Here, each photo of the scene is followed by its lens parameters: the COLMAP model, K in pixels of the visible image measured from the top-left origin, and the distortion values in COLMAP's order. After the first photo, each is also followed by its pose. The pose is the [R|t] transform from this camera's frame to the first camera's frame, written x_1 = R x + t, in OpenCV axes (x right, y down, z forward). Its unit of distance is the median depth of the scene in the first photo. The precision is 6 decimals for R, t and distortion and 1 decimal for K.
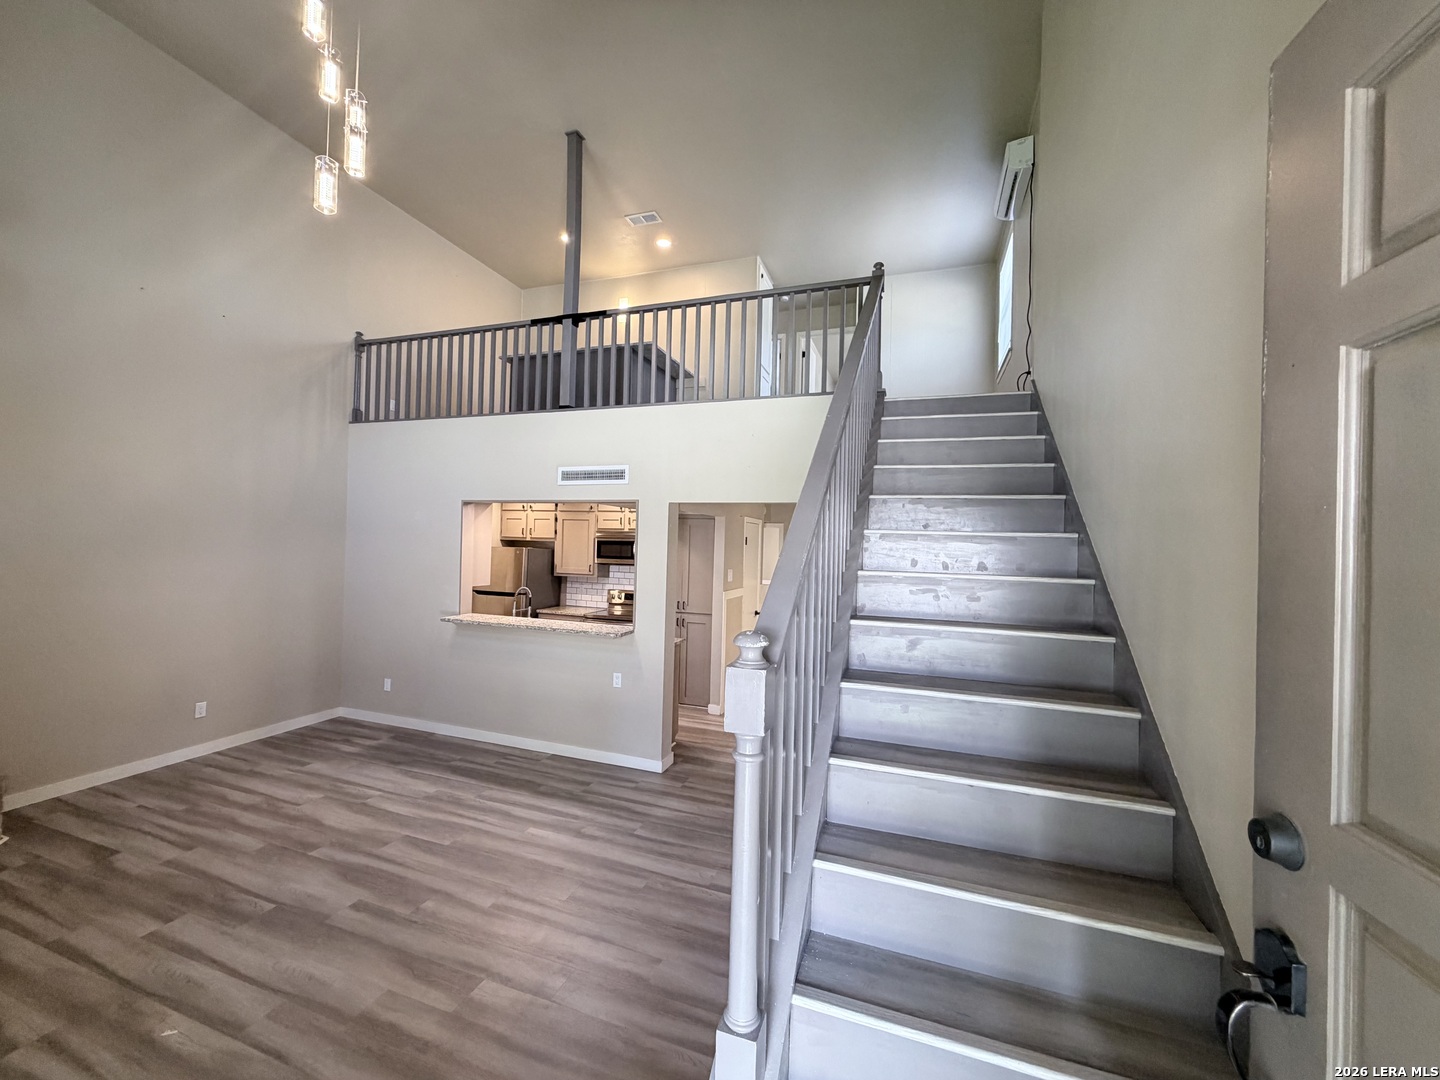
lens RADIAL K [[572.3, 0, 716.0], [0, 572.3, 537.1], [0, 0, 1]] dist [0.001376, 0.000048]
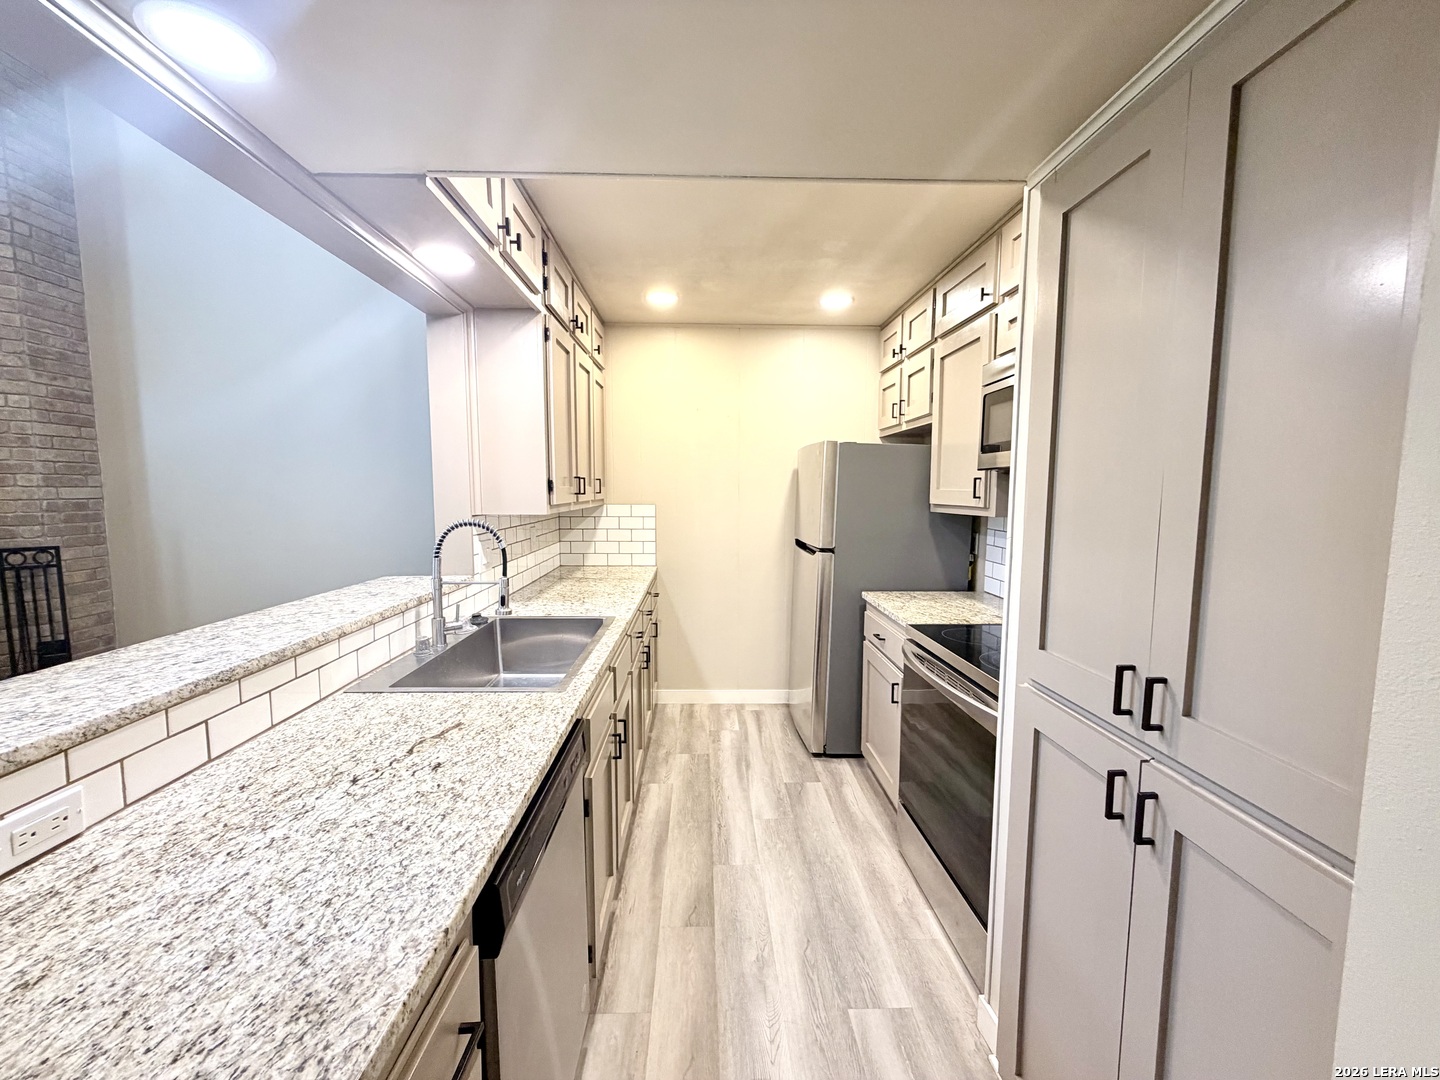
lens RADIAL K [[572.3, 0, 715.5], [0, 572.3, 537.0], [0, 0, 1]] dist [0.001376, 0.000048]
pose [[0.360263, 0.054030, -0.931285, 0.028738], [0.015845, 0.997823, 0.064020, 0.057421], [0.932716, -0.037820, 0.358622, 0.721025]]
